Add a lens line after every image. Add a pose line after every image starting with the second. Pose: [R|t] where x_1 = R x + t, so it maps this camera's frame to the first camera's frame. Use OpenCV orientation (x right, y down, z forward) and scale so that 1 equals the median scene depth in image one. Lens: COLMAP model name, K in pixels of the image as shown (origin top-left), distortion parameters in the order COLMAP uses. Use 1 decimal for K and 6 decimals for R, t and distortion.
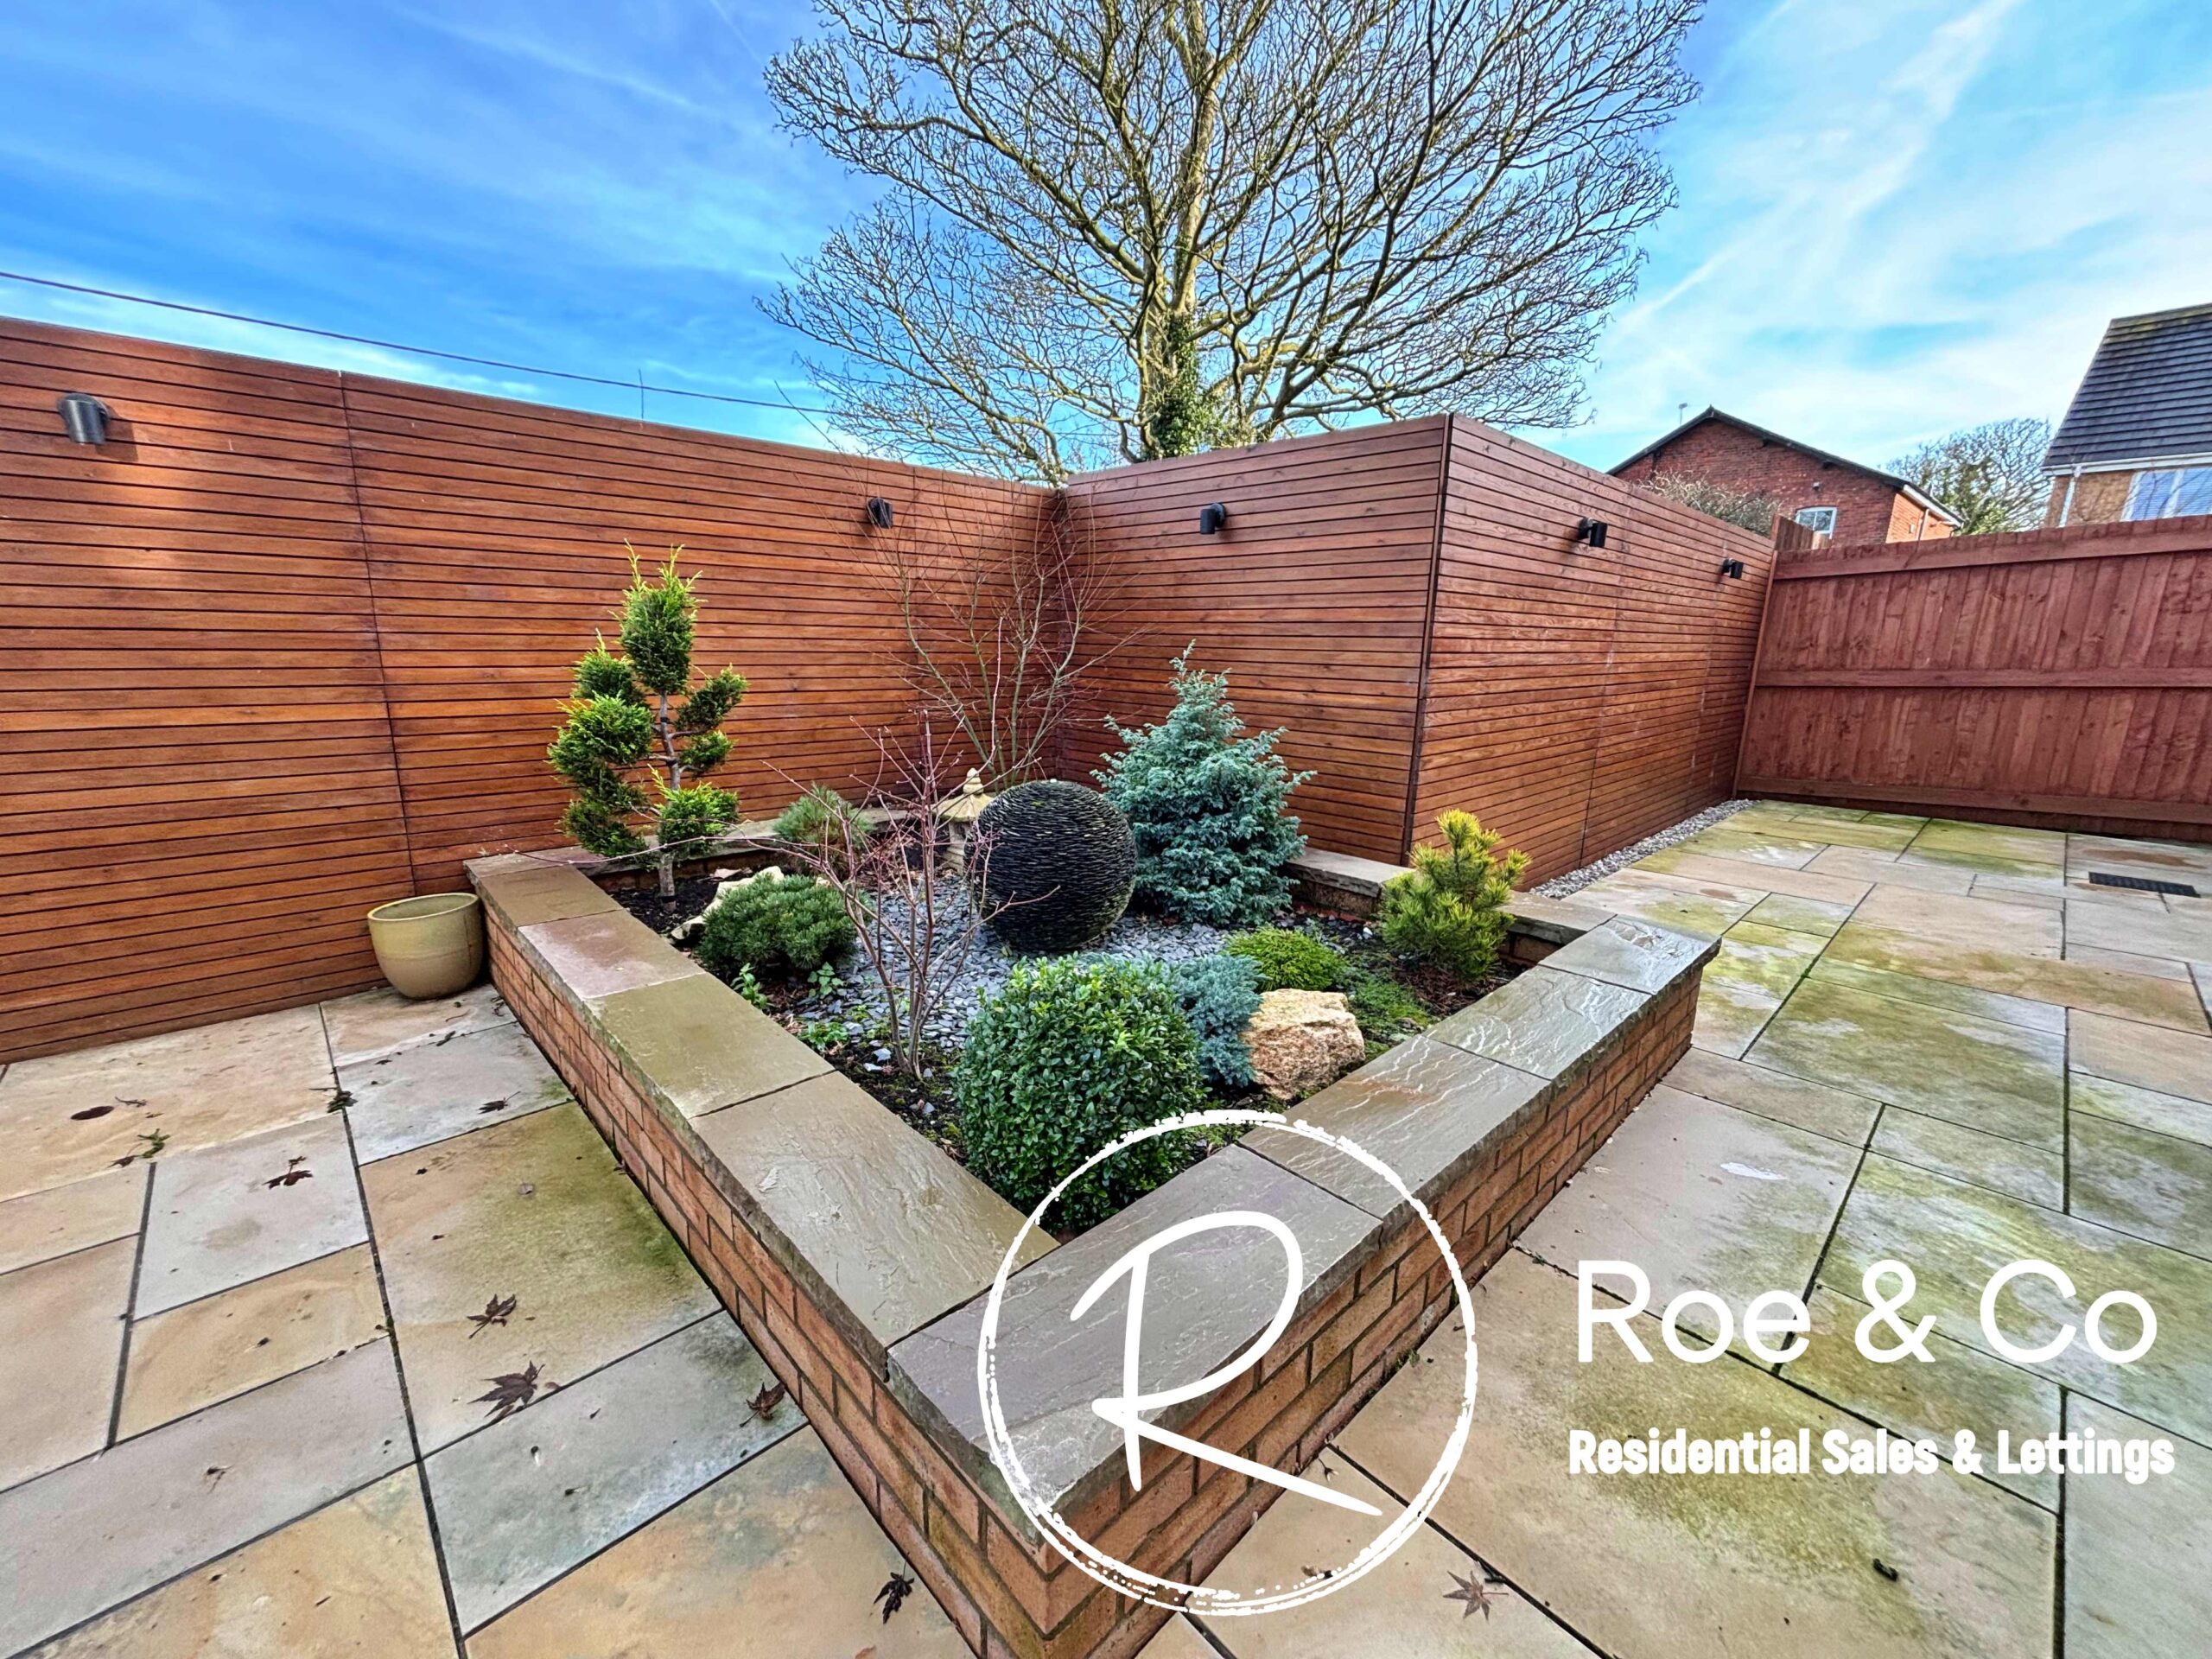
lens RADIAL K [[894.9, 0, 1137.7], [0, 894.9, 818.5], [0, 0, 1]] dist [-0.008617, 0.003914]
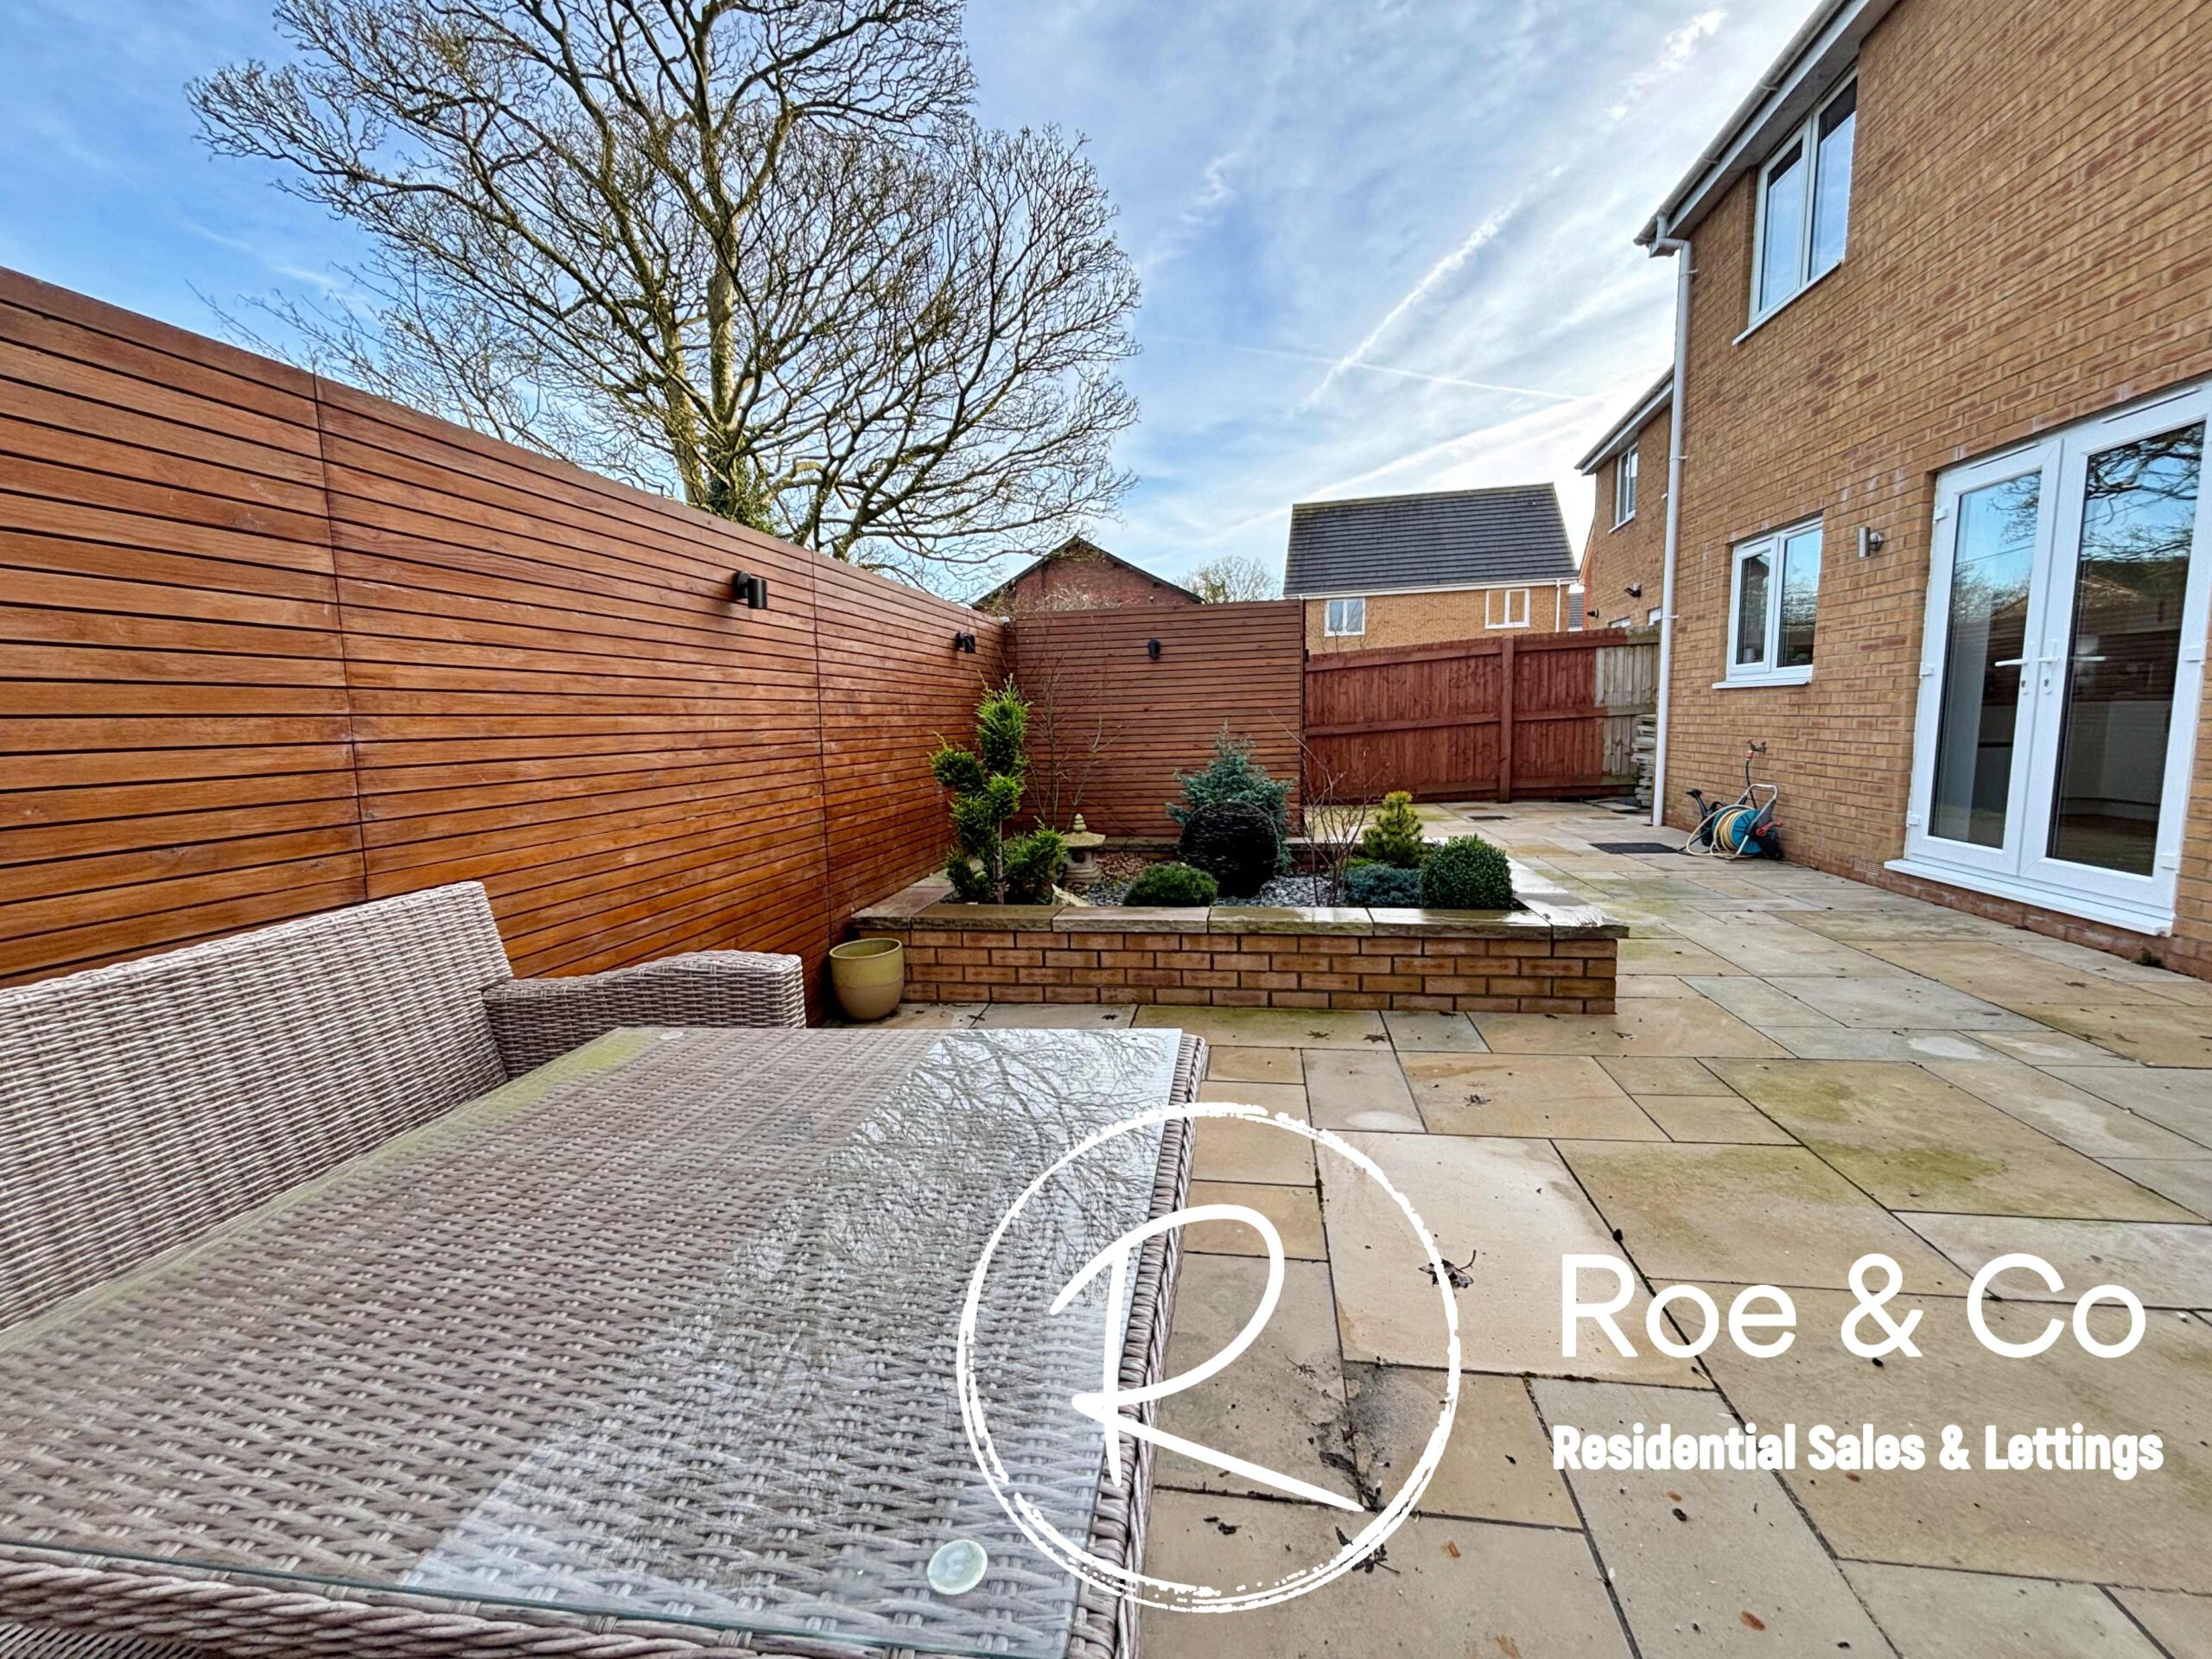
lens RADIAL K [[894.9, 0, 1092.6], [0, 894.9, 834.0], [0, 0, 1]] dist [-0.008617, 0.003914]
pose [[0.812666, -0.117863, 0.570686, -0.639804], [0.159076, 0.987006, -0.022681, 0.009476], [-0.560597, 0.109214, 0.820855, -0.144785]]
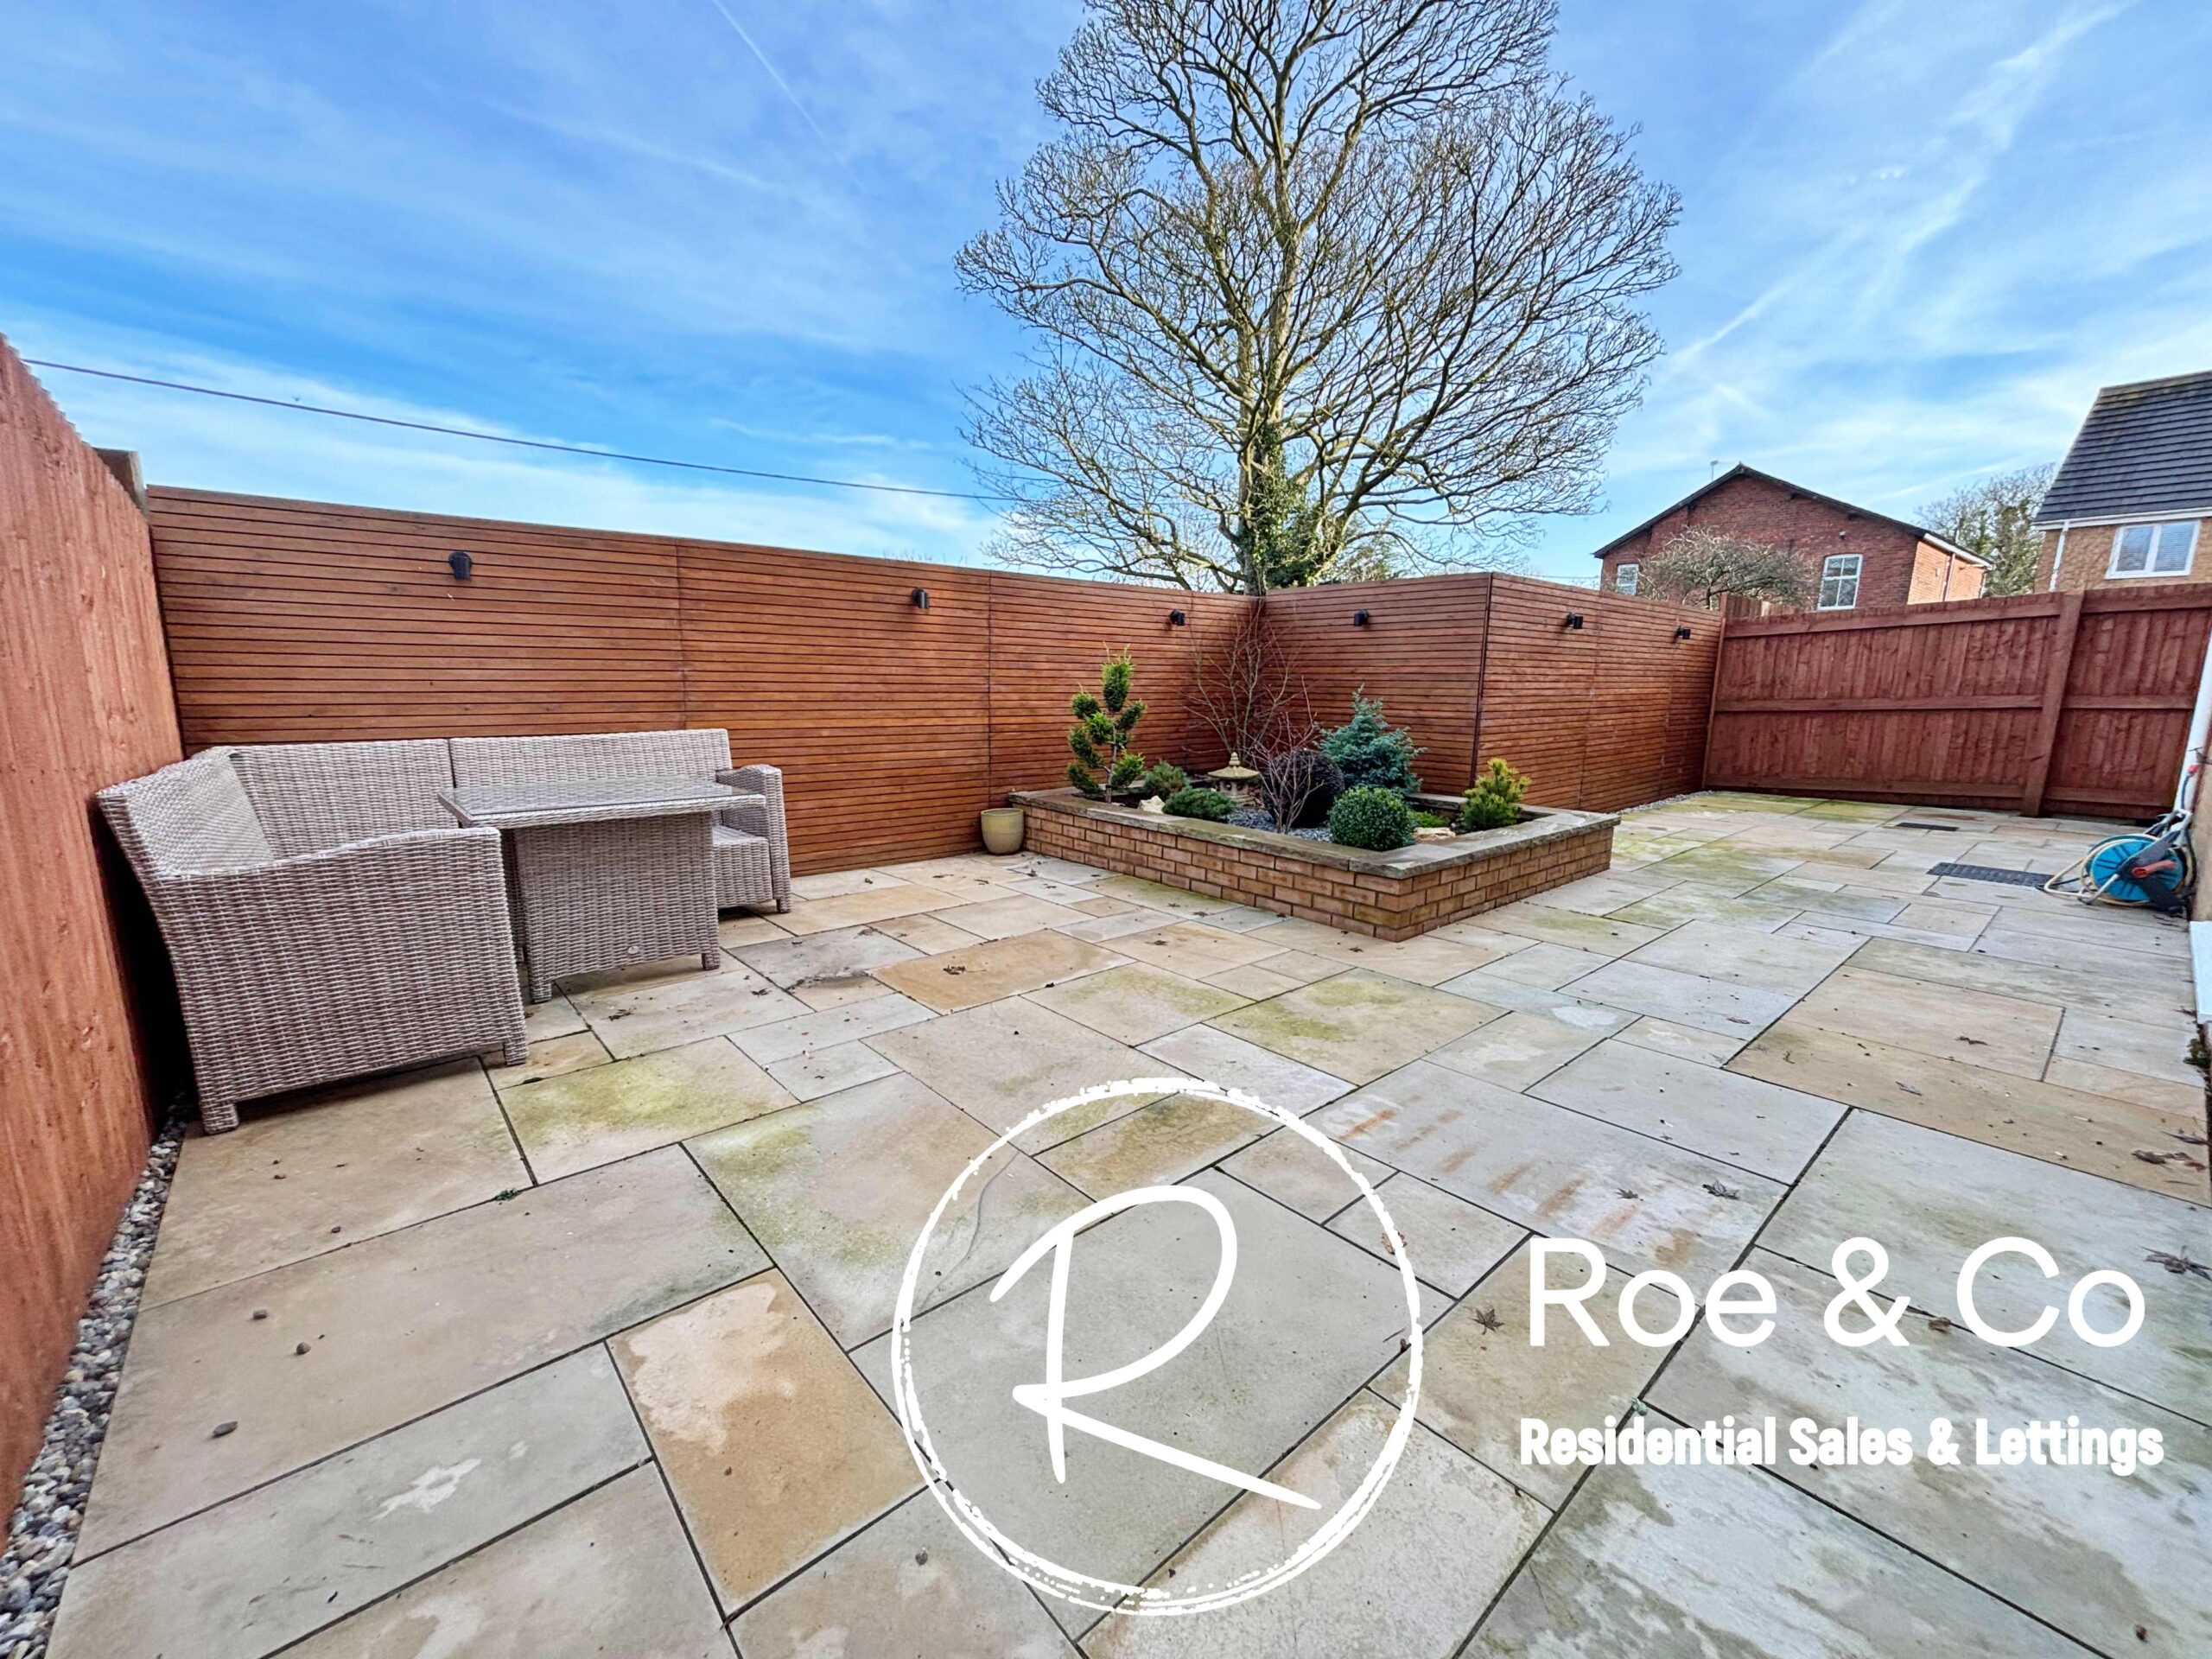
lens RADIAL K [[894.9, 0, 1126.4], [0, 894.9, 826.8], [0, 0, 1]] dist [-0.008617, 0.003914]
pose [[0.998144, 0.001274, -0.060887, -0.189917], [-0.003441, 0.999364, -0.035496, 0.106912], [0.060803, 0.035639, 0.997513, -0.565724]]
